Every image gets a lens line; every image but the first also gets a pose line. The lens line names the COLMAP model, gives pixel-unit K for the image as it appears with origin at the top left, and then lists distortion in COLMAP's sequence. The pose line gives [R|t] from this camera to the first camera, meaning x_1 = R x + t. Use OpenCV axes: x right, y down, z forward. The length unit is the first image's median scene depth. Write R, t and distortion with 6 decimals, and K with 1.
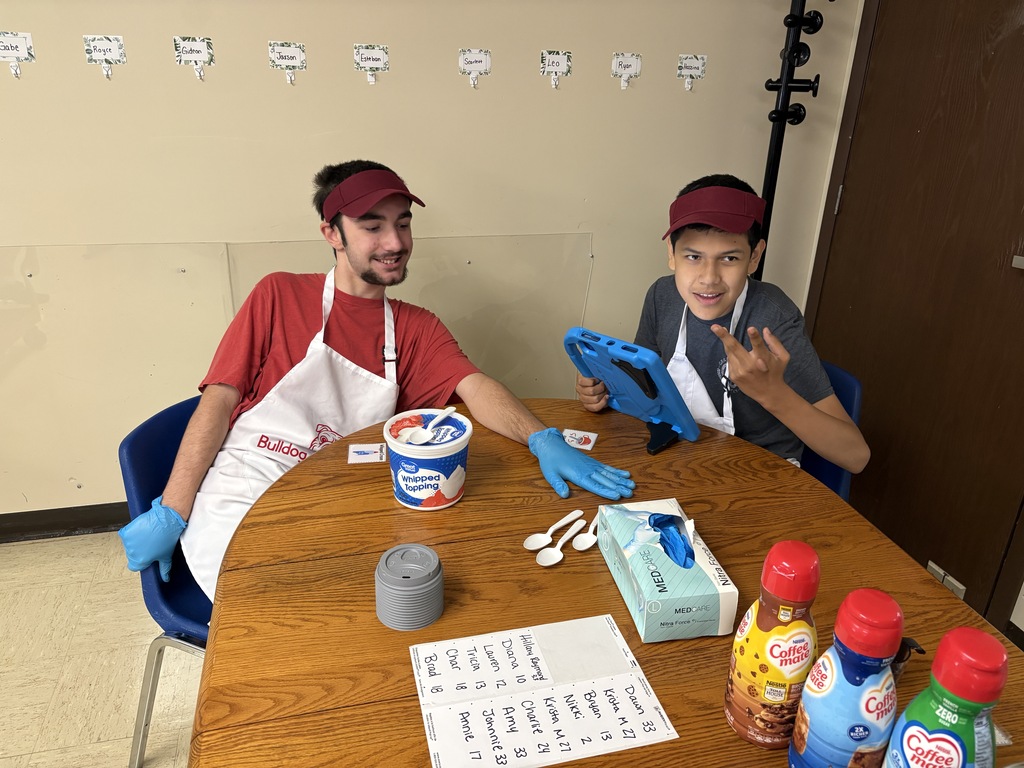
lens RADIAL K [[775.6, 0, 485.4], [0, 775.6, 384.1], [0, 0, 1]] dist [0.011009, 0.004532]
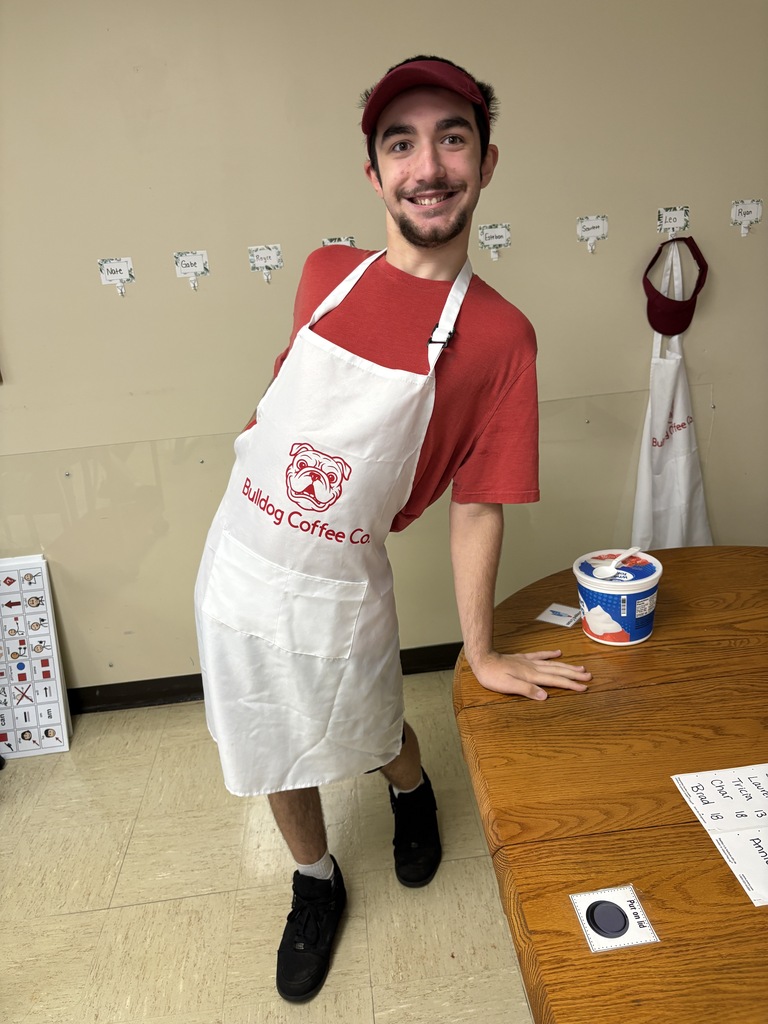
lens RADIAL K [[775.6, 0, 383.3], [0, 775.6, 510.8], [0, 0, 1]] dist [0.011009, 0.004532]
pose [[0.979742, -0.052085, -0.193374, -0.206554], [0.040350, 0.997125, -0.064138, 0.029339], [0.196159, 0.055036, 0.979026, -0.086879]]
